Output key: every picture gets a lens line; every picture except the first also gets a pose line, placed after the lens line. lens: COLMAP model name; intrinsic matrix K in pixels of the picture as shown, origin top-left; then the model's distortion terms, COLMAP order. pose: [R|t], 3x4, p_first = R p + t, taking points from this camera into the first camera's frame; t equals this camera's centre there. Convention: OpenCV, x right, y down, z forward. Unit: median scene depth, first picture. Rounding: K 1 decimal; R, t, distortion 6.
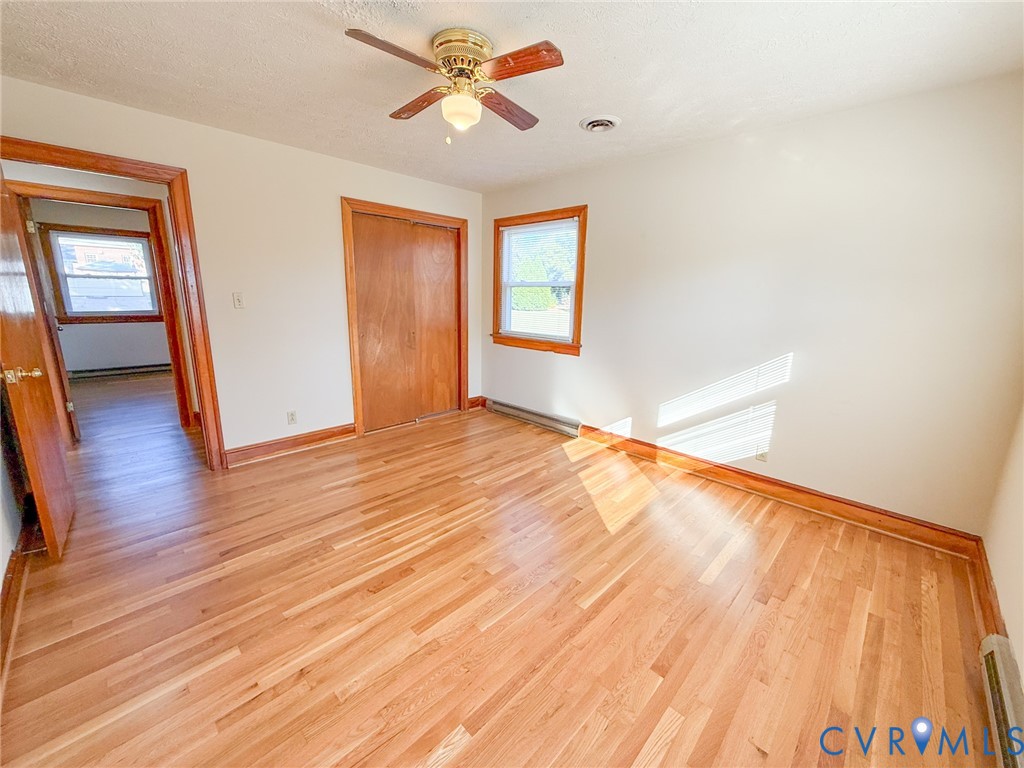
lens RADIAL K [[409.6, 0, 507.2], [0, 409.6, 385.3], [0, 0, 1]] dist [-0.000509, 0.000057]
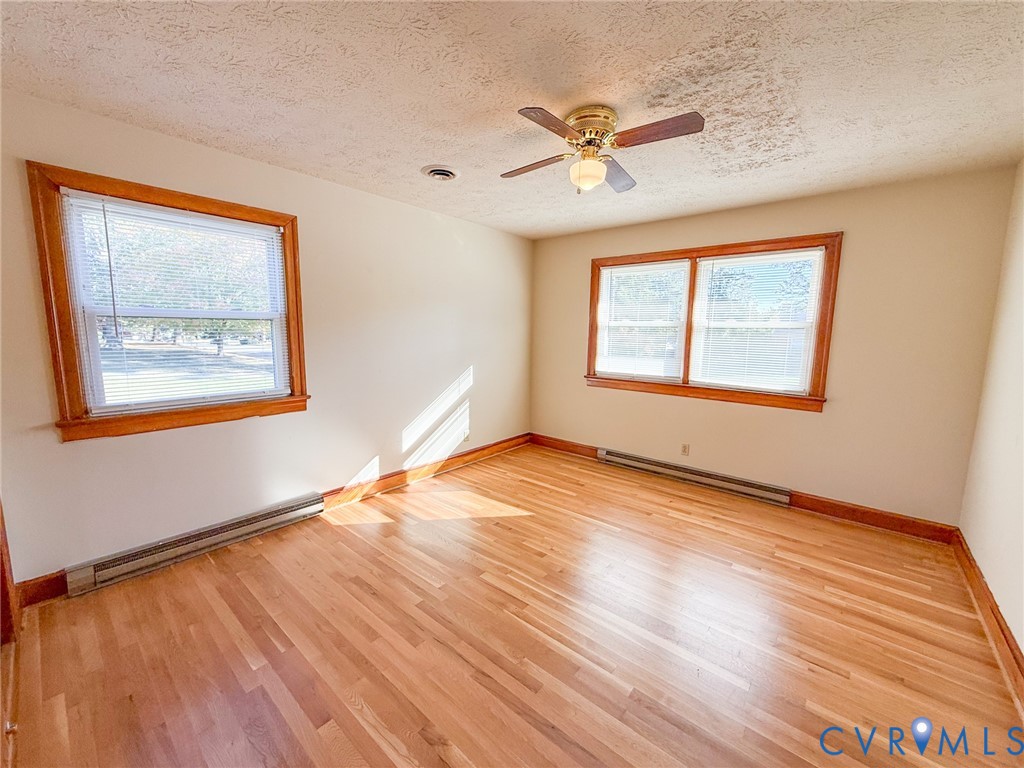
lens RADIAL K [[409.6, 0, 512.1], [0, 409.6, 383.0], [0, 0, 1]] dist [-0.000509, 0.000057]
pose [[-0.082096, -0.149328, 0.985374, -0.835024], [0.203898, 0.965281, 0.163271, -0.231988], [-0.975544, 0.214320, -0.048798, 0.904793]]
